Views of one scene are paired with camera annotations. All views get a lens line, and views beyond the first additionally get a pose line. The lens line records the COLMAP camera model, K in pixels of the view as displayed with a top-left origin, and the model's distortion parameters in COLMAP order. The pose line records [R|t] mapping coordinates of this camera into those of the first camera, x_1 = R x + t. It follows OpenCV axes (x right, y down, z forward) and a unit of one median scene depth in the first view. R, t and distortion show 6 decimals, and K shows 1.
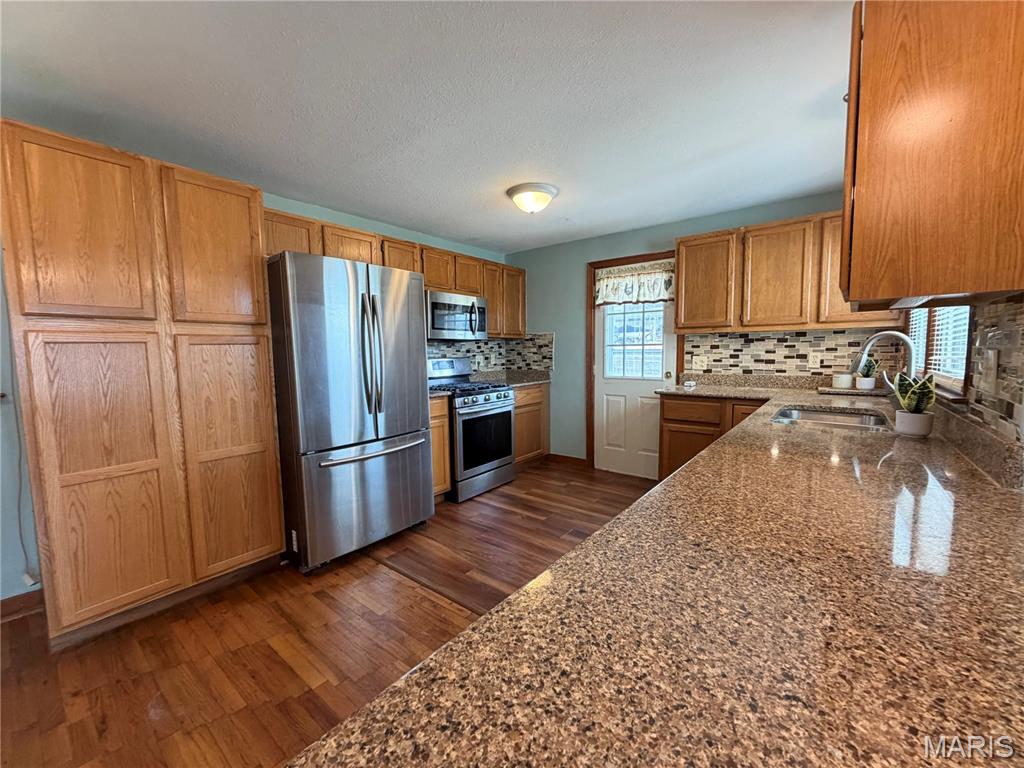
lens RADIAL K [[408.9, 0, 508.5], [0, 408.9, 384.8], [0, 0, 1]] dist [0.000062, 0.000045]
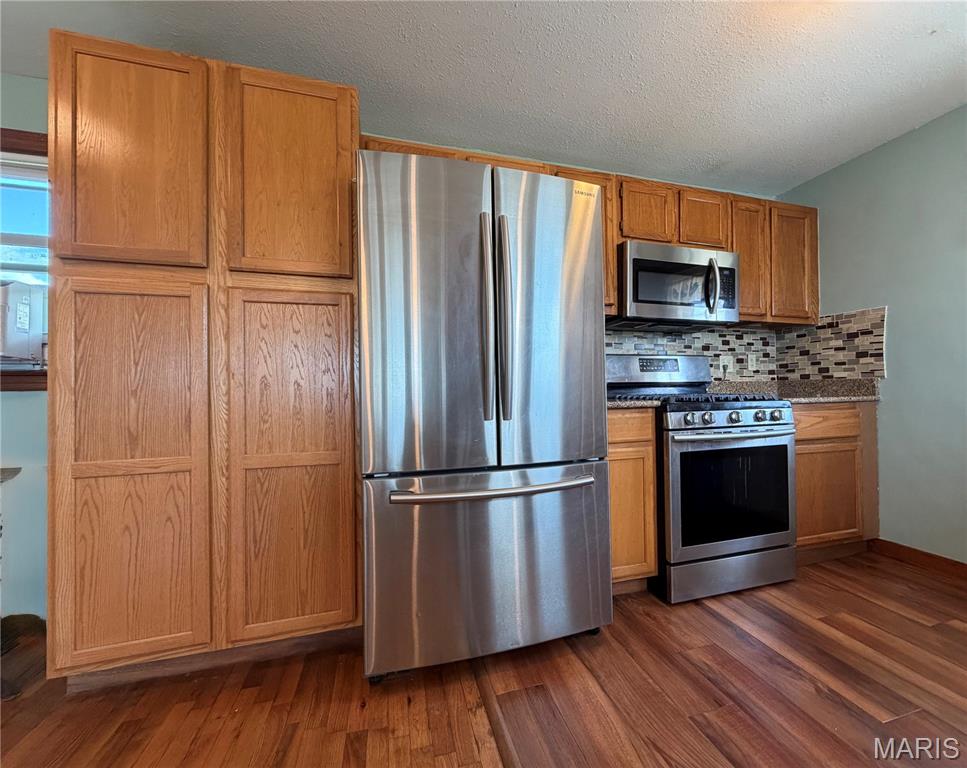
lens RADIAL K [[406.8, 0, 509.4], [0, 406.8, 384.2], [0, 0, 1]] dist [-0.000465, -0.000252]
pose [[0.827504, -0.000174, -0.561459, 0.005071], [-0.048156, 0.996293, -0.071284, 0.046201], [0.559390, 0.086026, 0.824428, 0.419808]]
